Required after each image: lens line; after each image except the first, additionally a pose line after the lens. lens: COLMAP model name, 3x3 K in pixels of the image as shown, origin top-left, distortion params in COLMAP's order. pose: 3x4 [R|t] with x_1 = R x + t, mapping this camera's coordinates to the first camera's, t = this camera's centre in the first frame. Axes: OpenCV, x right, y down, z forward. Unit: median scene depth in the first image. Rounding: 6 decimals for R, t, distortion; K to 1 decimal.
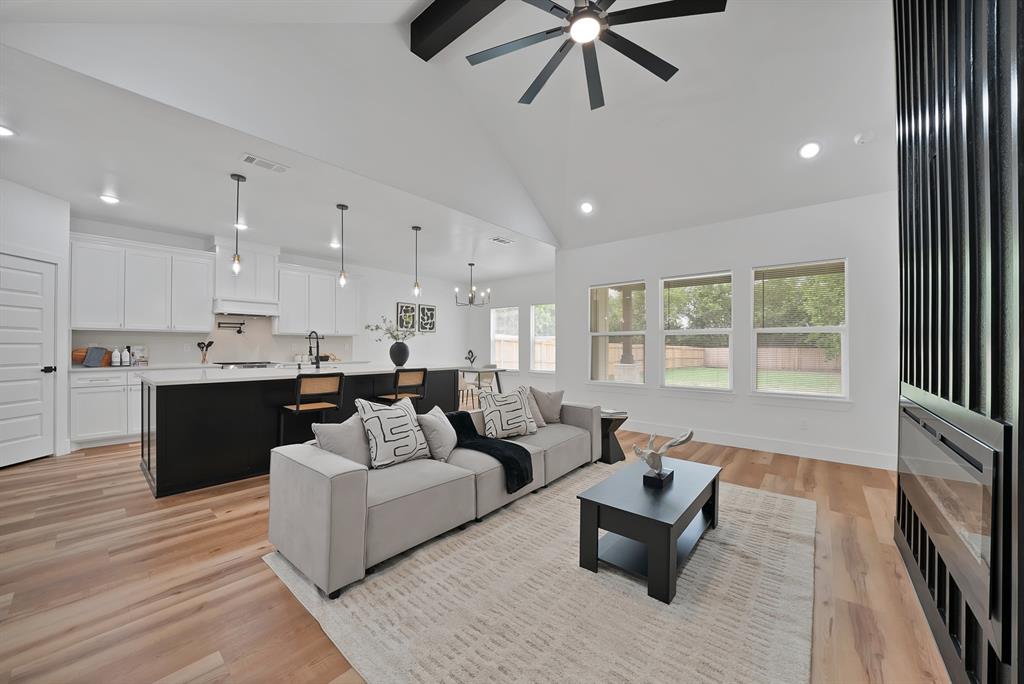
lens RADIAL K [[368.0, 0, 485.0], [0, 368.0, 340.4], [0, 0, 1]] dist [-0.022817, 0.001335]
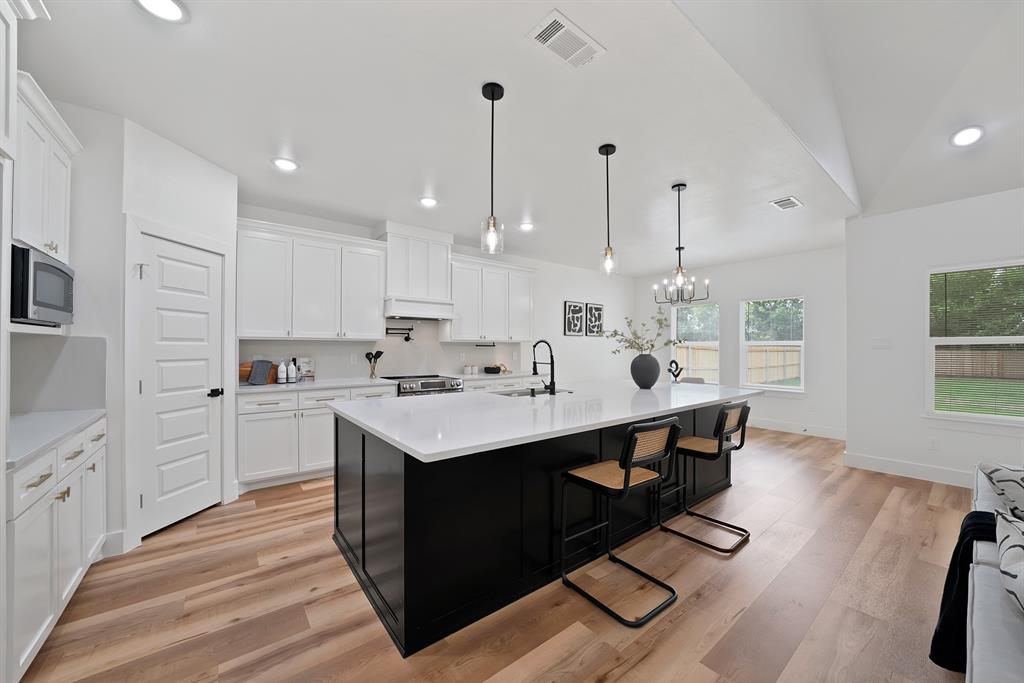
lens RADIAL K [[368.0, 0, 508.4], [0, 368.0, 339.3], [0, 0, 1]] dist [-0.022817, 0.001335]
pose [[0.984318, -0.004531, -0.176345, -0.354666], [0.003373, 0.999971, -0.006865, -0.019243], [0.176371, 0.006162, 0.984304, 0.260780]]
